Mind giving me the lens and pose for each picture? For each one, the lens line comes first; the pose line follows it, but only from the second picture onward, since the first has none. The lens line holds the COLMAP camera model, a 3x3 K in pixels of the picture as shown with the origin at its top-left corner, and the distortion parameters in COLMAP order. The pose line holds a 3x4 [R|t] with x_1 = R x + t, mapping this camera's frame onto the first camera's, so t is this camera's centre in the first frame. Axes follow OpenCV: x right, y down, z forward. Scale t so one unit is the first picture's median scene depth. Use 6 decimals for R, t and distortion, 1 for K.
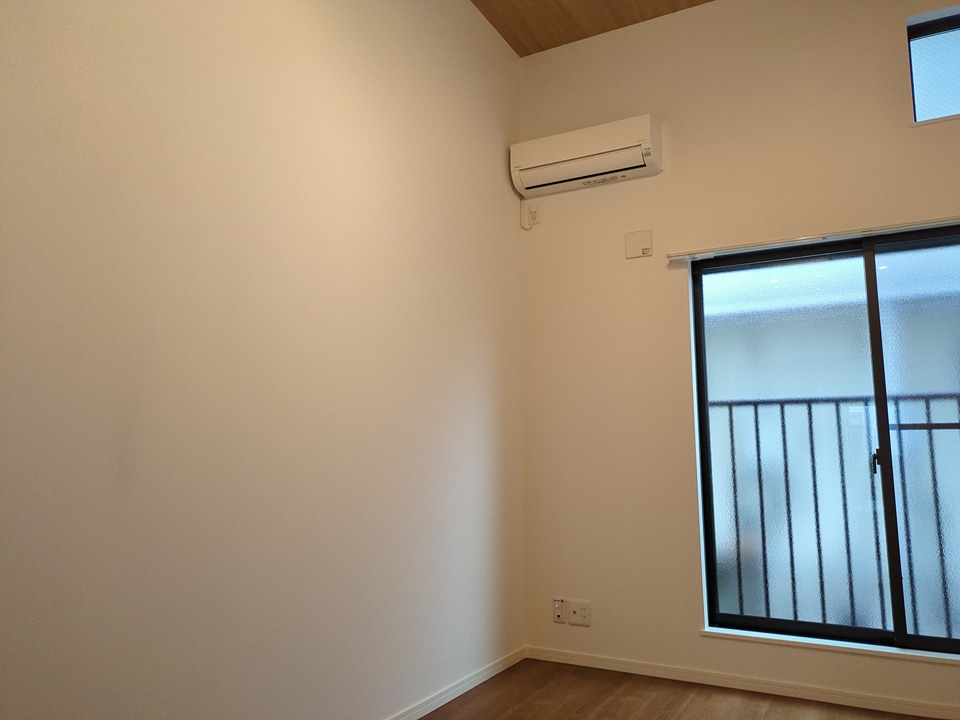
lens RADIAL K [[717.6, 0, 476.6], [0, 717.6, 358.5], [0, 0, 1]] dist [0.021398, -0.001842]
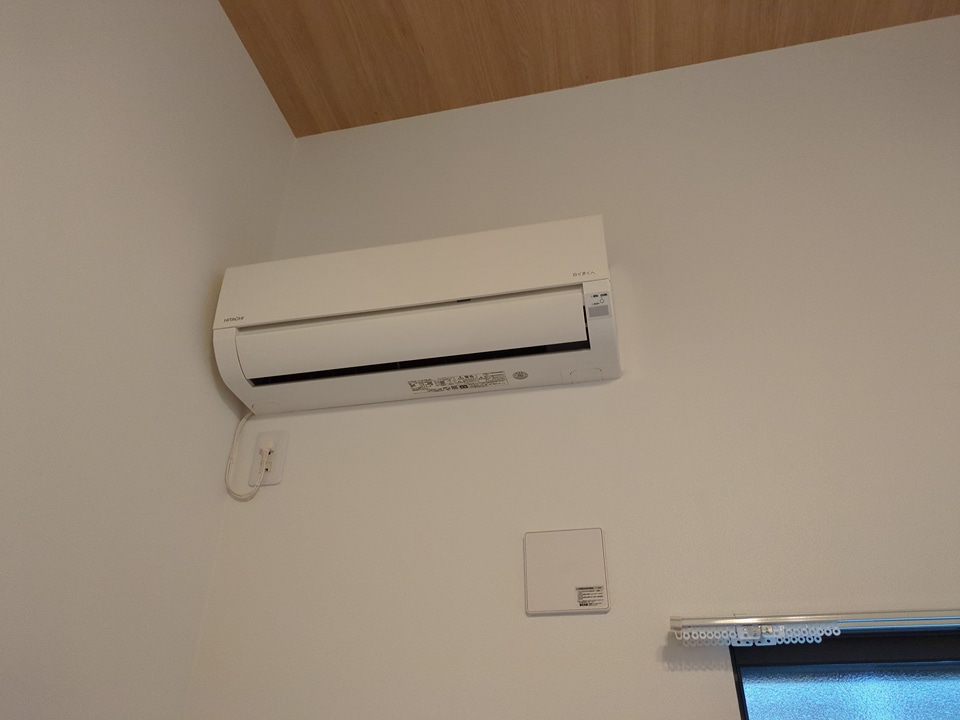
lens RADIAL K [[717.6, 0, 476.6], [0, 717.6, 358.5], [0, 0, 1]] dist [0.021398, -0.001842]
pose [[0.963117, 0.142982, 0.227951, 0.103732], [-0.041244, 0.915573, -0.400031, -0.120429], [-0.265903, 0.375875, 0.887701, 0.717287]]
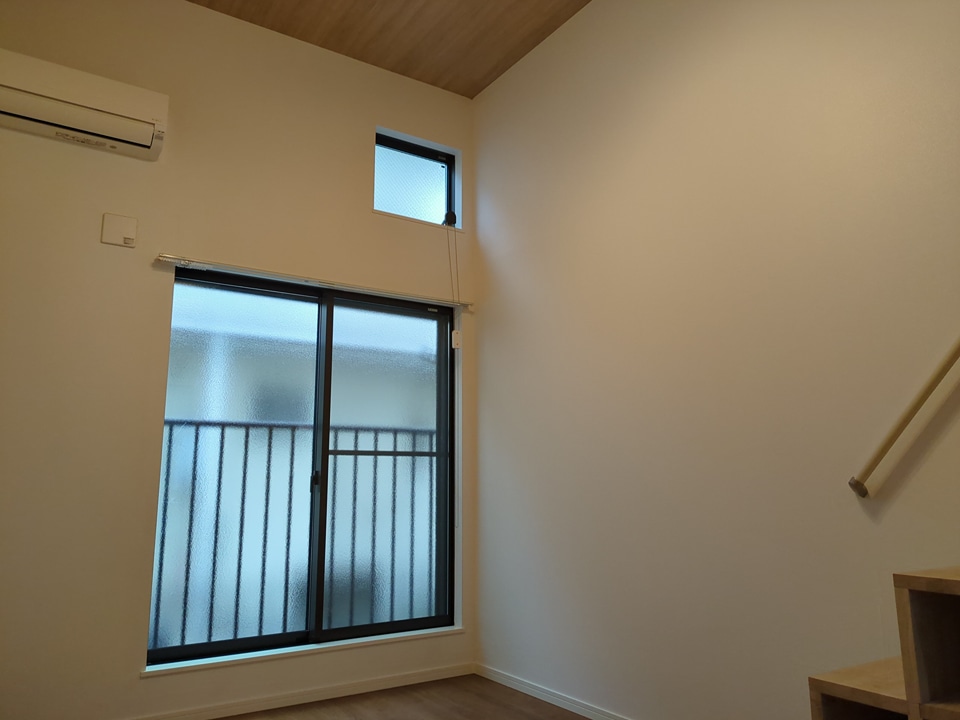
lens RADIAL K [[713.8, 0, 481.9], [0, 713.8, 356.1], [0, 0, 1]] dist [0.088853, -0.136447]
pose [[0.465231, 0.150053, 0.872379, -0.319540], [-0.122006, 0.986991, -0.104703, 0.028320], [-0.876741, -0.057724, 0.477486, 0.207237]]
